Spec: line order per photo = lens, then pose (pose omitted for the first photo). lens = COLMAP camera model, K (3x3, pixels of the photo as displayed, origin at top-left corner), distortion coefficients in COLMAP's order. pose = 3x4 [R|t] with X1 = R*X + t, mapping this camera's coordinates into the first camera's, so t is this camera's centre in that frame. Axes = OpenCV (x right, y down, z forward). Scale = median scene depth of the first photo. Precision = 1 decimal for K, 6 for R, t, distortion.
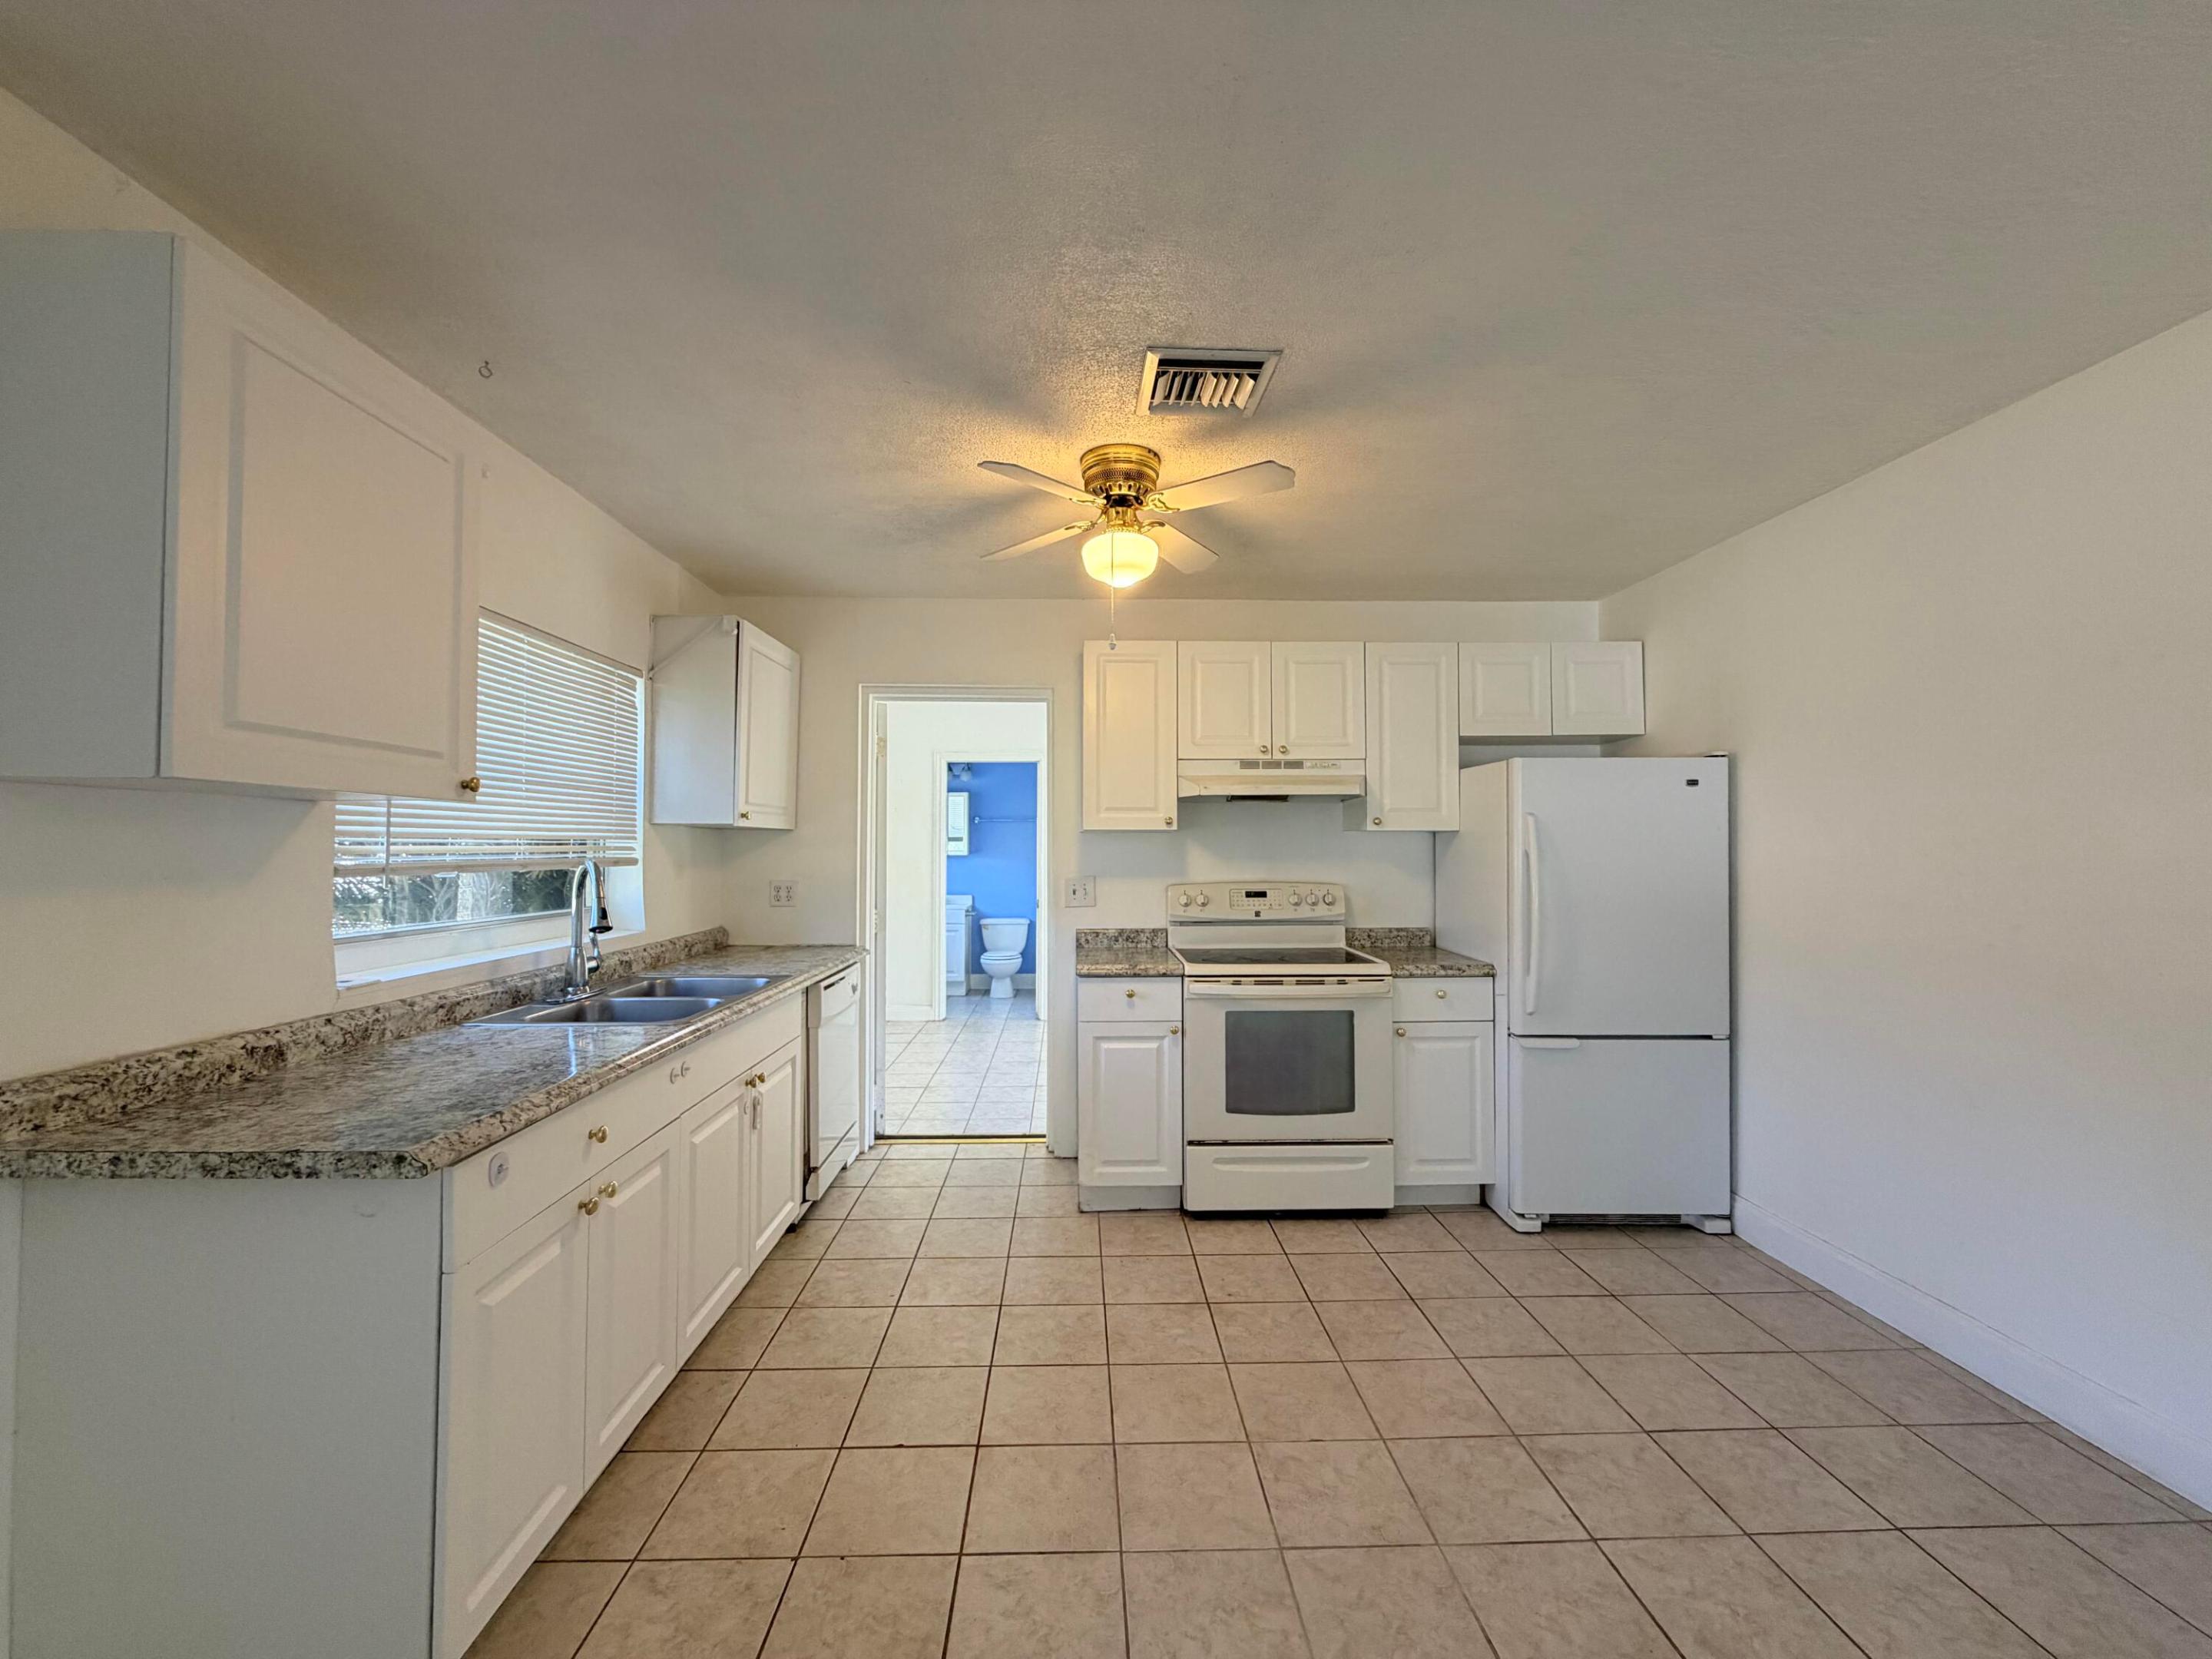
lens RADIAL K [[880.9, 0, 1097.8], [0, 880.9, 834.5], [0, 0, 1]] dist [-0.000830, 0.000226]
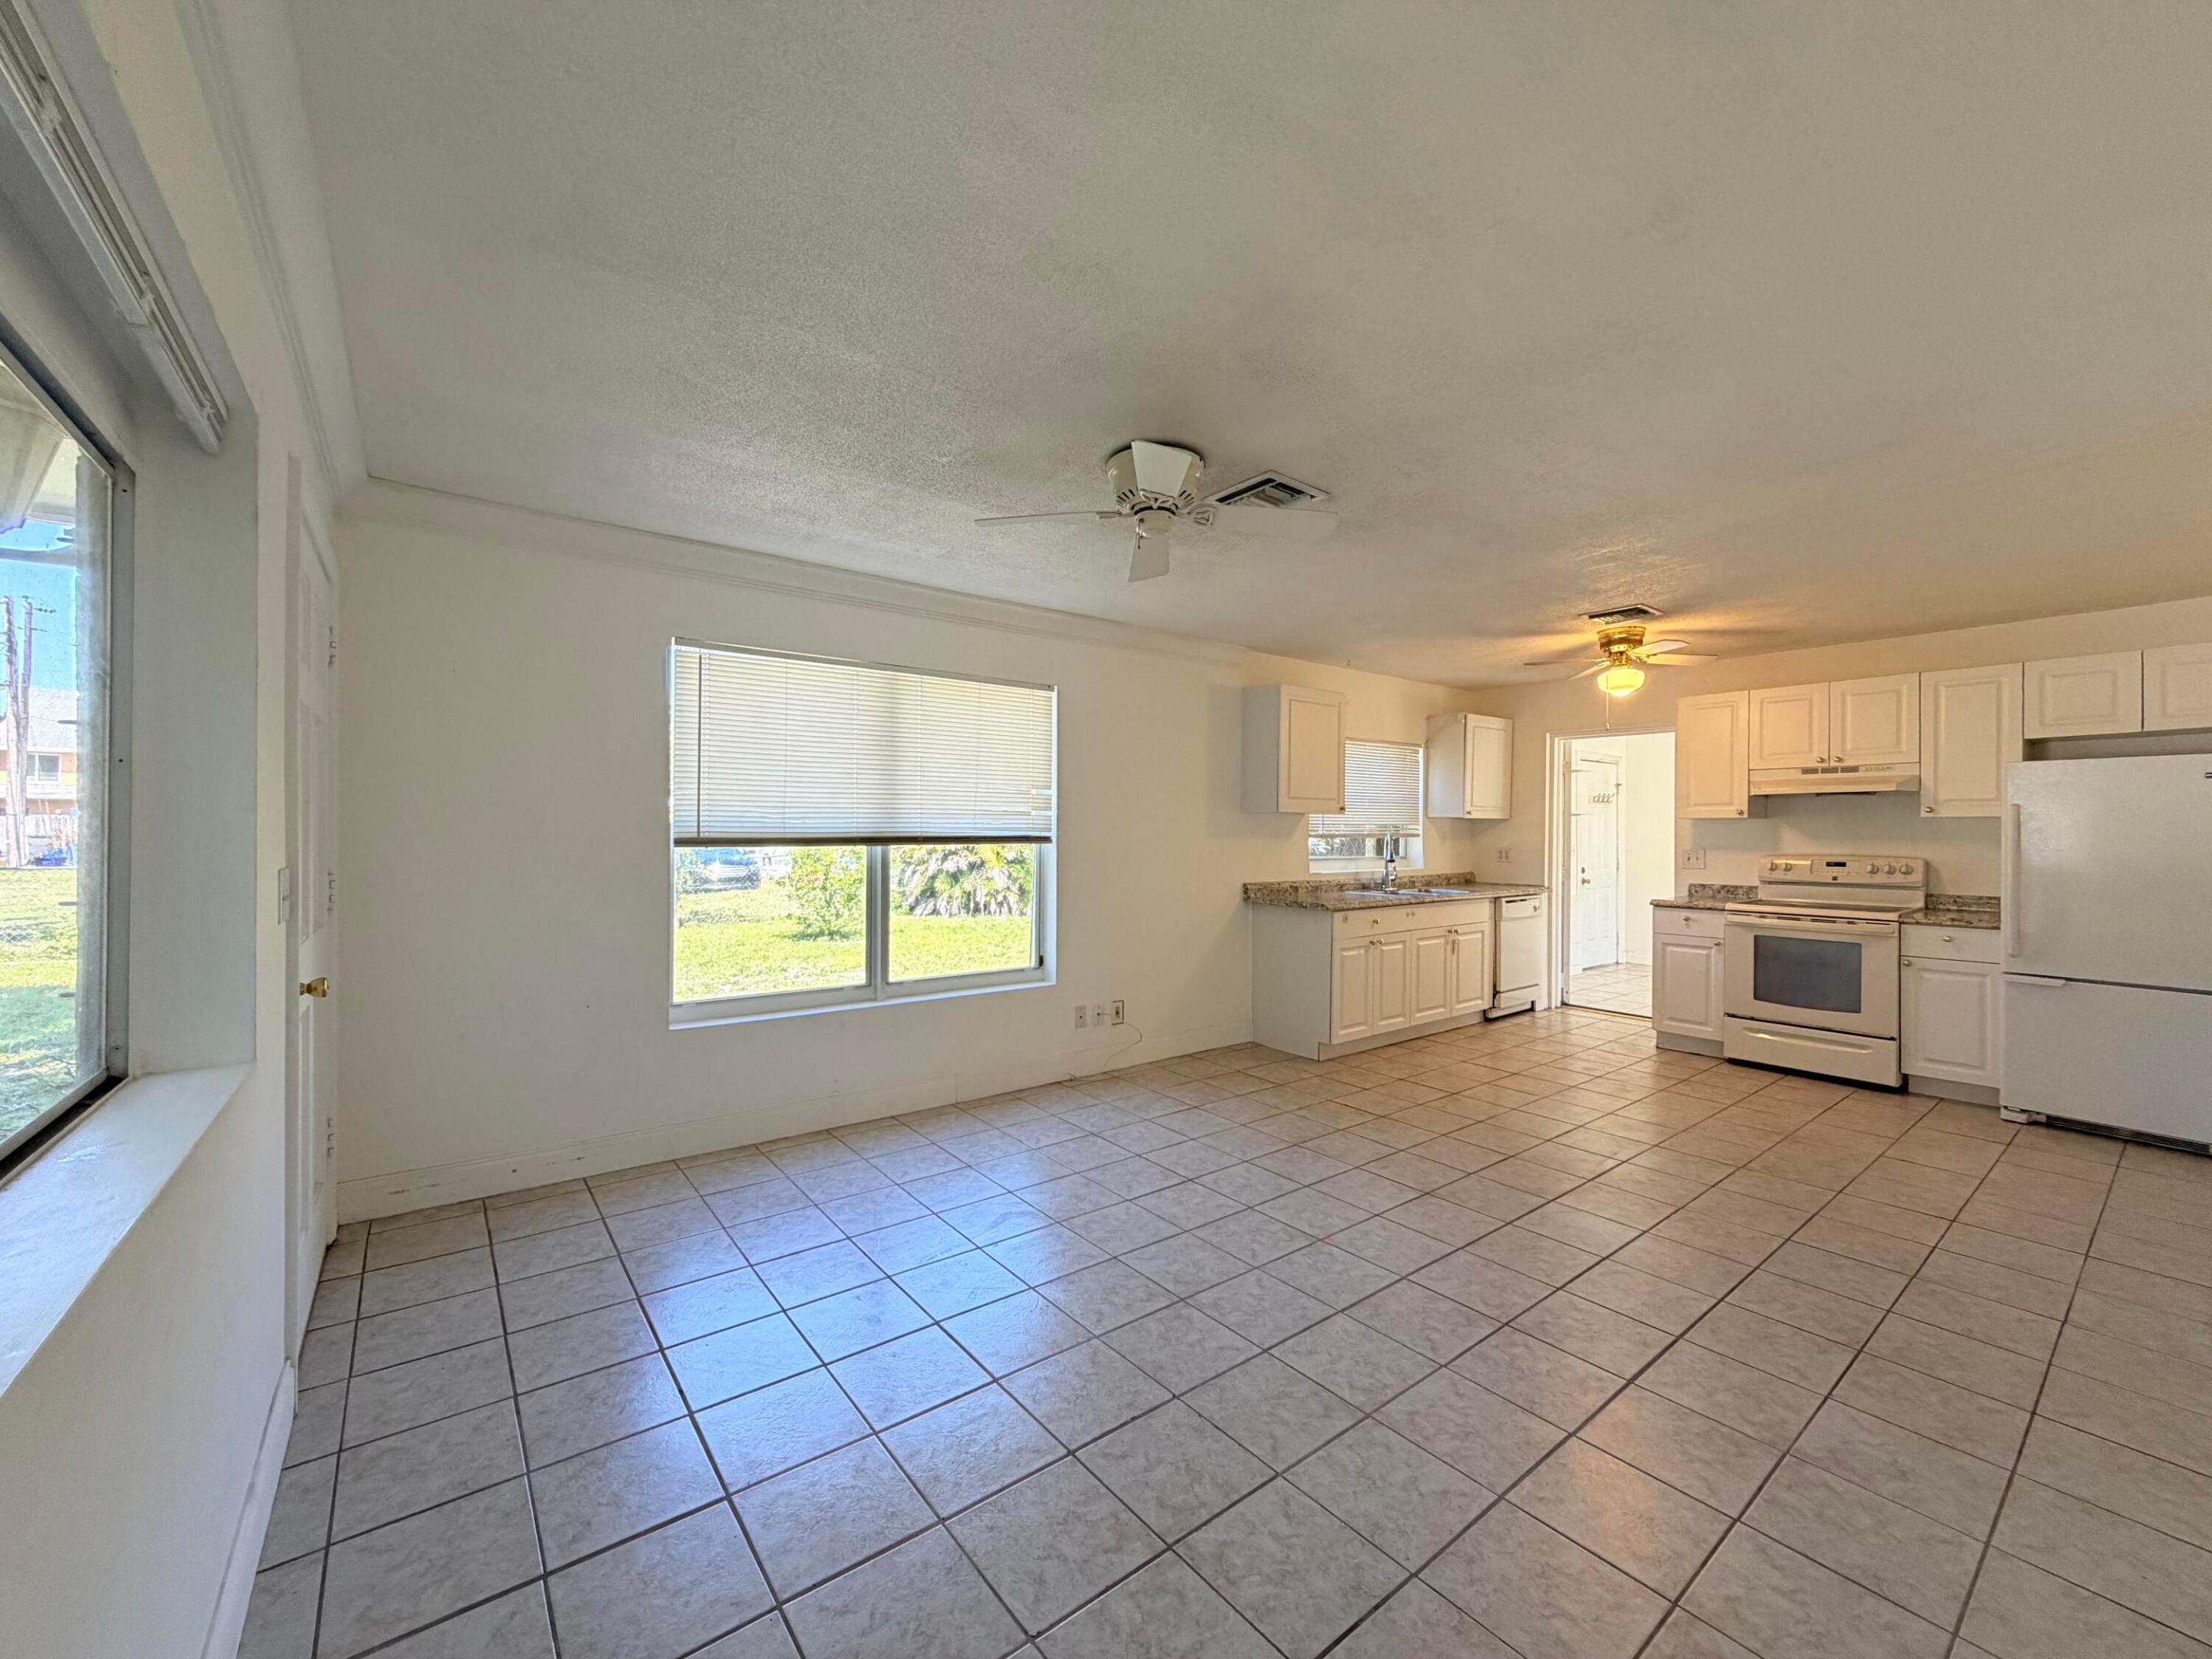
lens RADIAL K [[880.9, 0, 1102.6], [0, 880.9, 835.0], [0, 0, 1]] dist [-0.000830, 0.000226]
pose [[0.589353, 0.007862, -0.807837, 0.728896], [0.009665, 0.999812, 0.016782, -0.013111], [0.807818, -0.017698, 0.589167, -0.852608]]
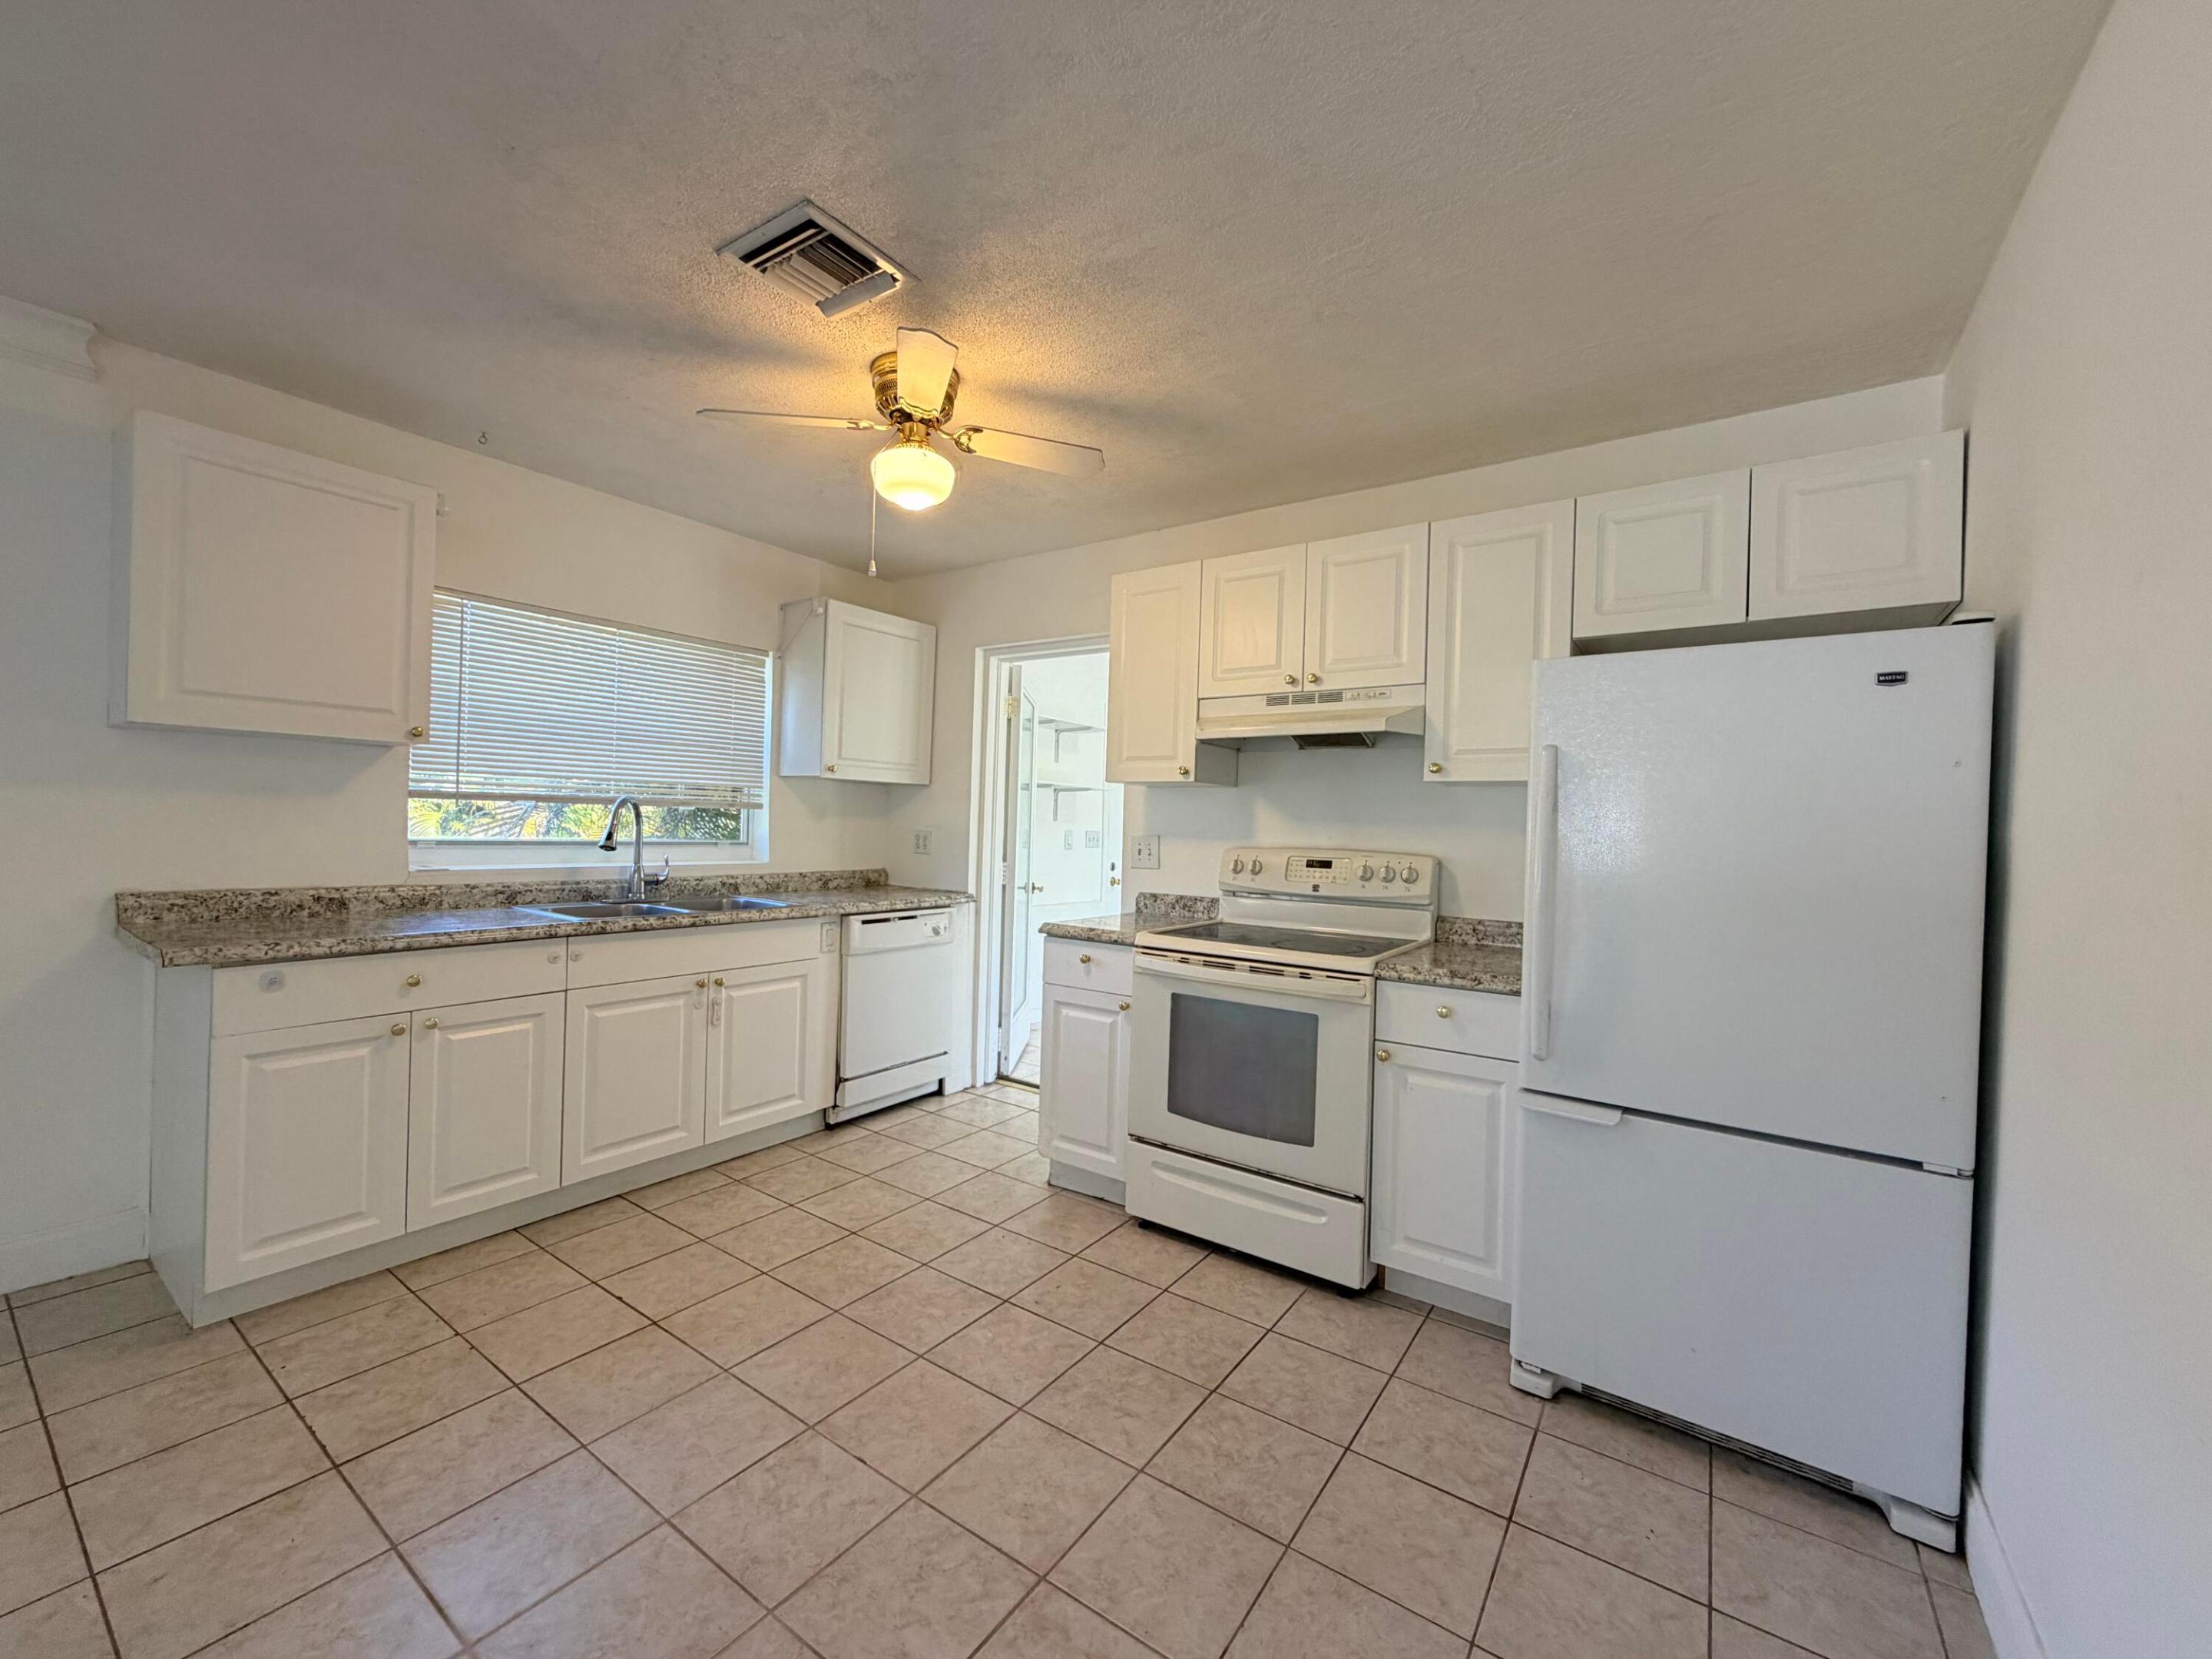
lens RADIAL K [[880.9, 0, 1102.5], [0, 880.9, 831.7], [0, 0, 1]] dist [-0.000830, 0.000226]
pose [[0.802797, 0.029109, -0.595542, 0.595215], [-0.019504, 0.999555, 0.022565, 0.029244], [0.595934, -0.006500, 0.803007, 0.285917]]
